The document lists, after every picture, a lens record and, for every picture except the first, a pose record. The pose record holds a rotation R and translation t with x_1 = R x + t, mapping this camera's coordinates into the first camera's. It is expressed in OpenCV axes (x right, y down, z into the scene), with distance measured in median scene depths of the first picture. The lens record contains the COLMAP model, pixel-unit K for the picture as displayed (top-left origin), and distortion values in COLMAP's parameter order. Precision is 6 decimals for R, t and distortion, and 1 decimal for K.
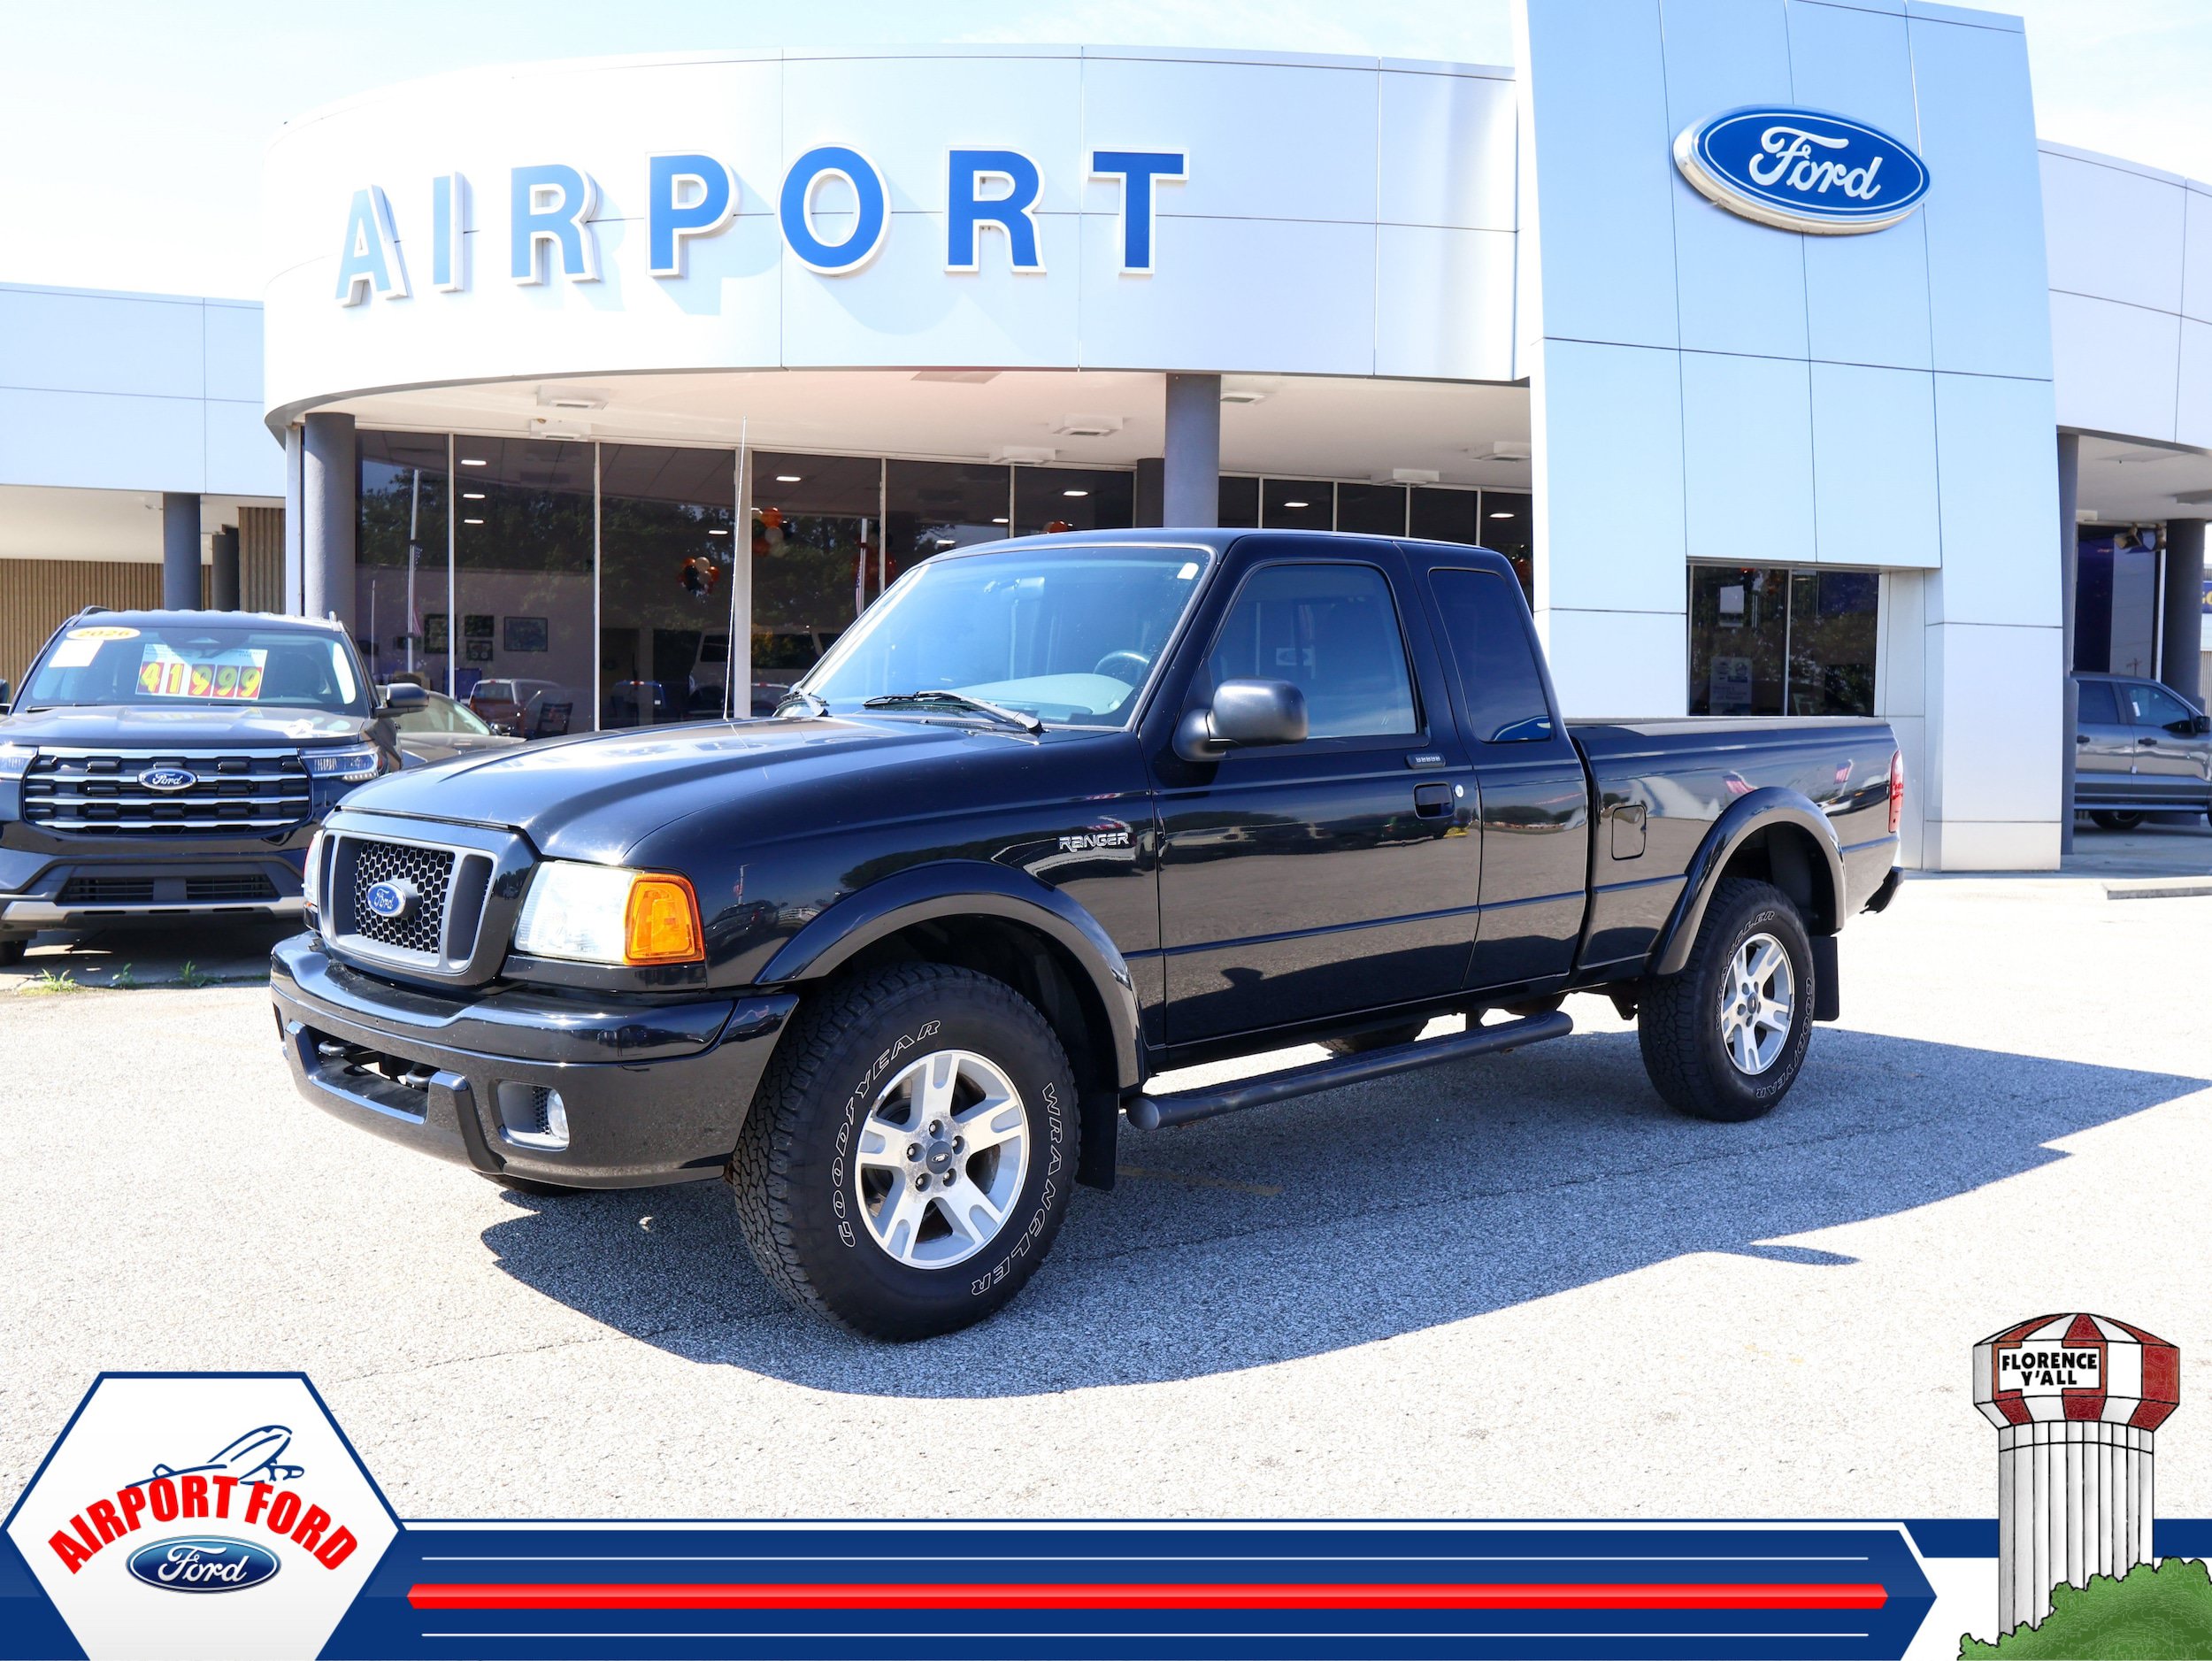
lens RADIAL K [[1963.2, 0, 1111.3], [0, 1963.2, 872.9], [0, 0, 1]] dist [-0.005601, 0.008302]
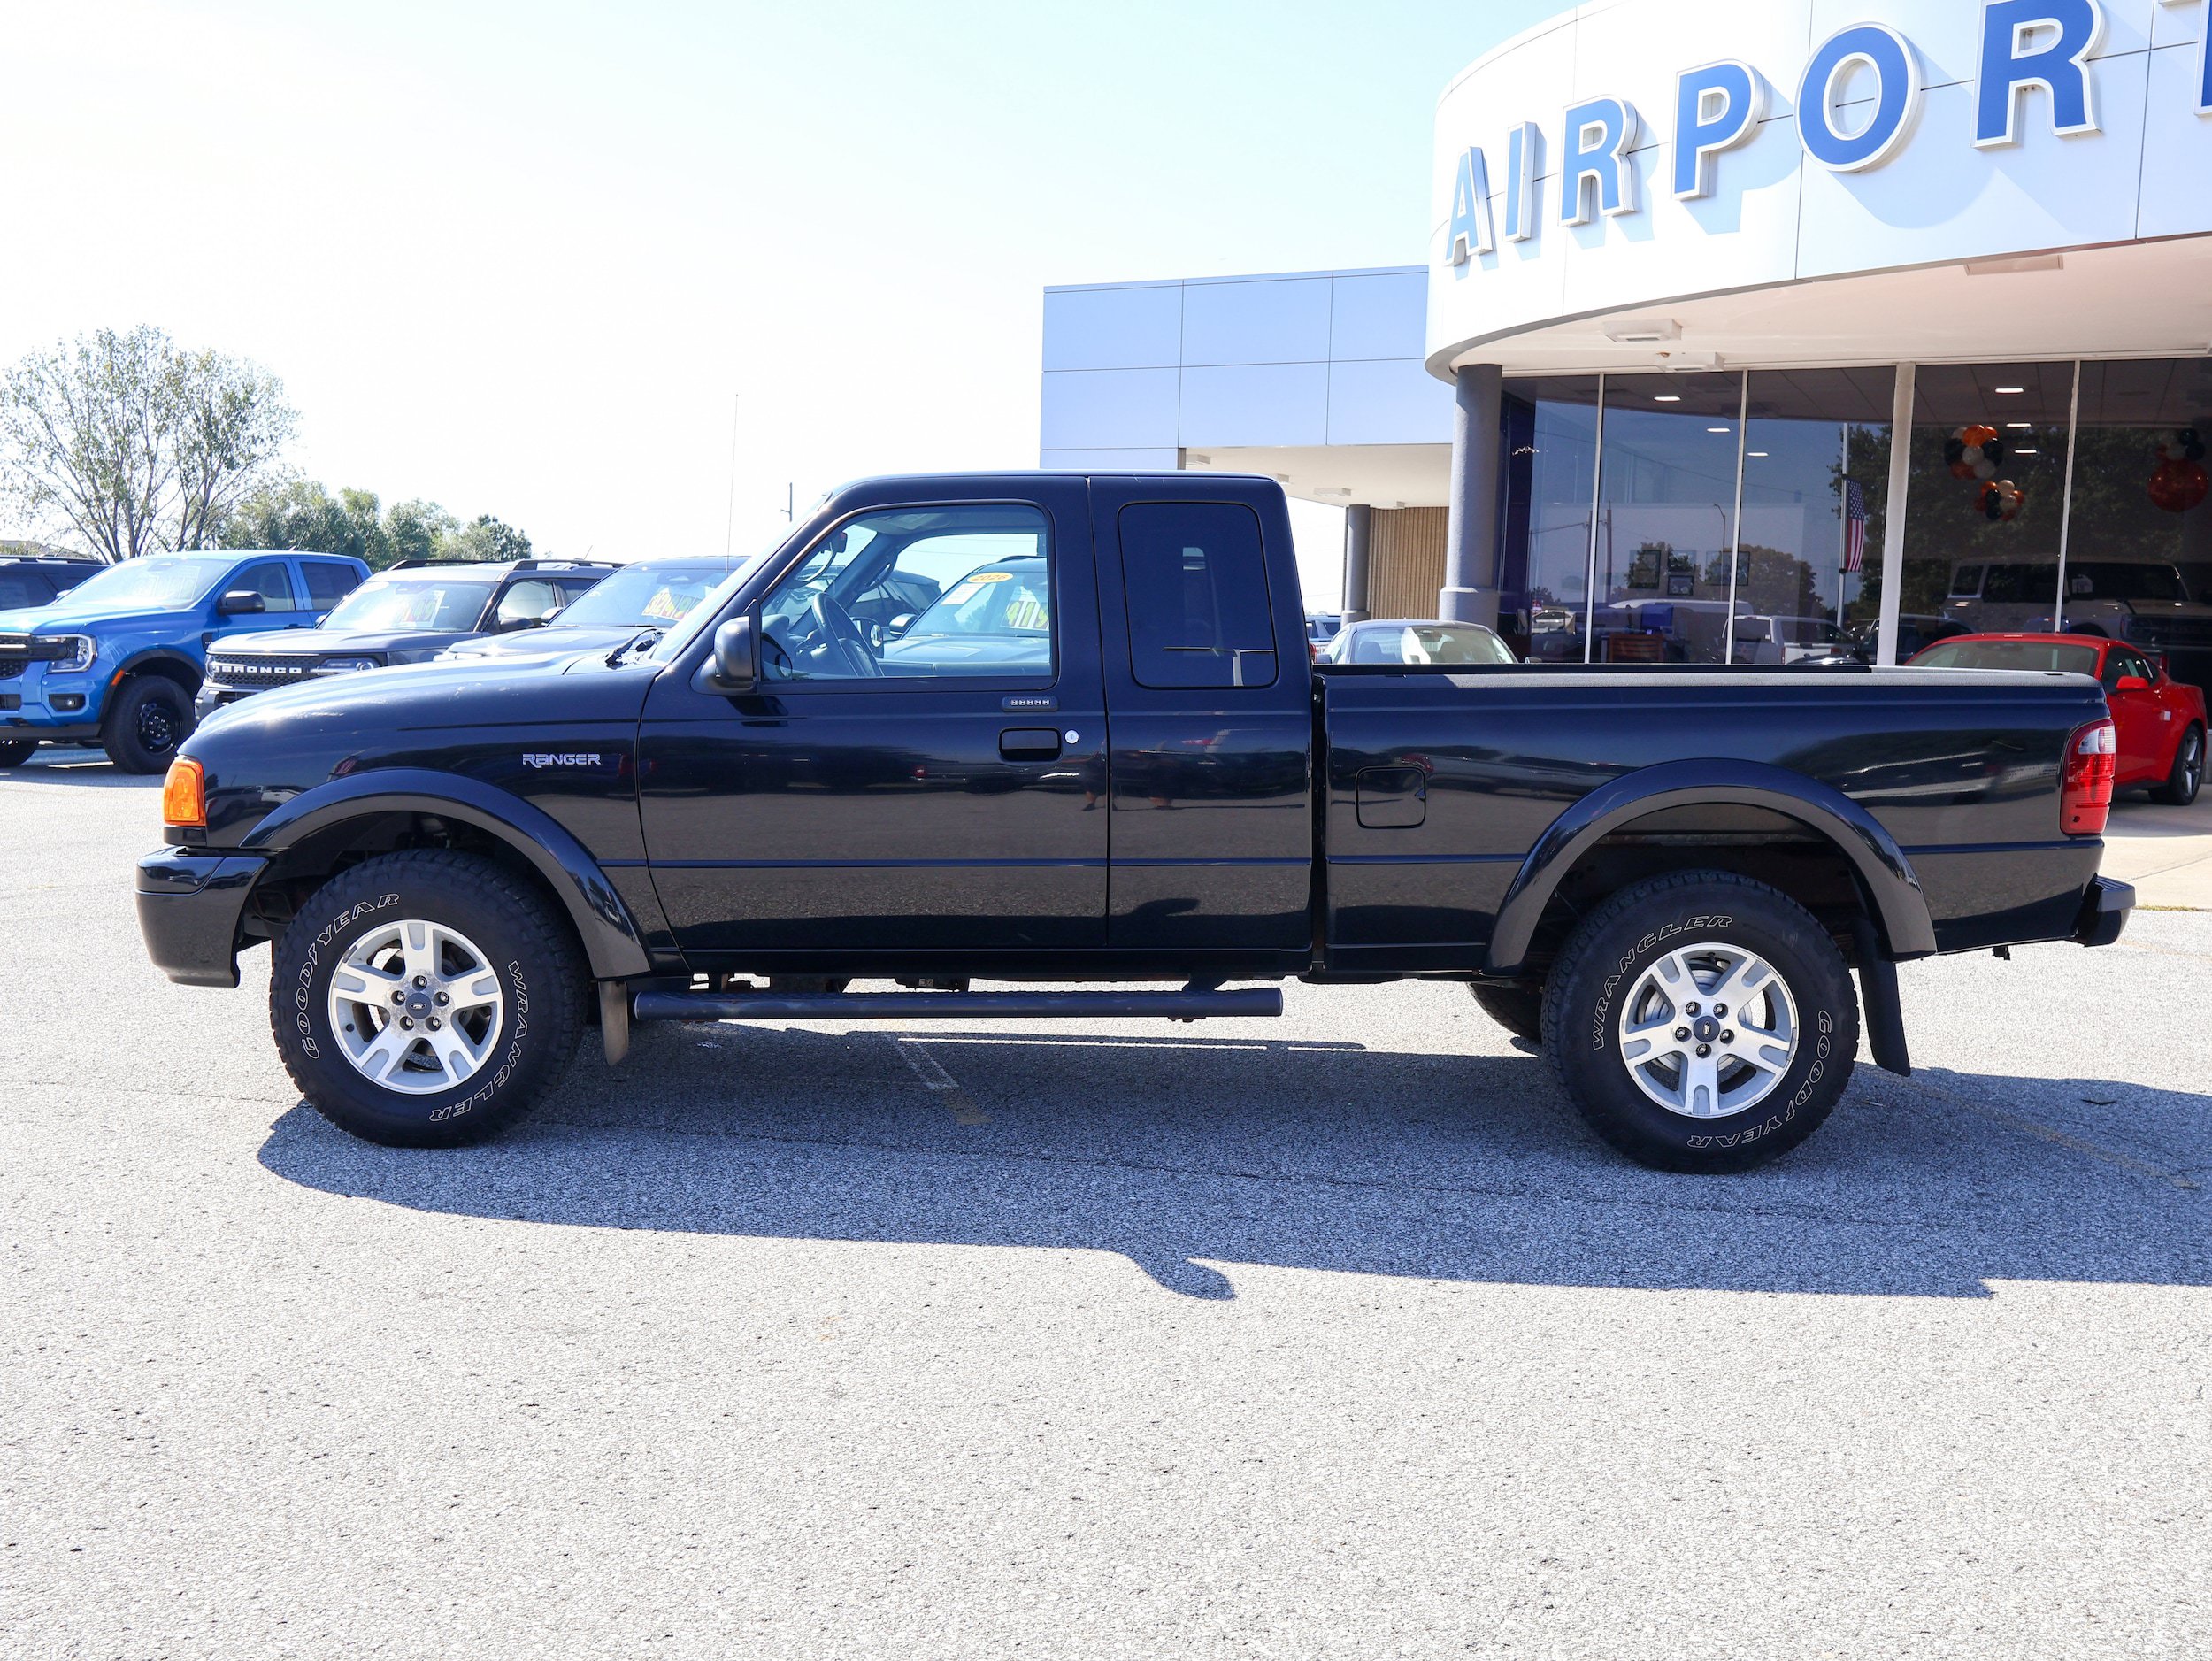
lens RADIAL K [[1963.2, 0, 1111.3], [0, 1963.2, 872.9], [0, 0, 1]] dist [-0.005601, 0.008302]
pose [[0.722834, 0.091674, -0.684914, 0.692593], [-0.068381, 0.995786, 0.061116, -0.028842], [0.687630, 0.002658, 0.726057, 0.258300]]
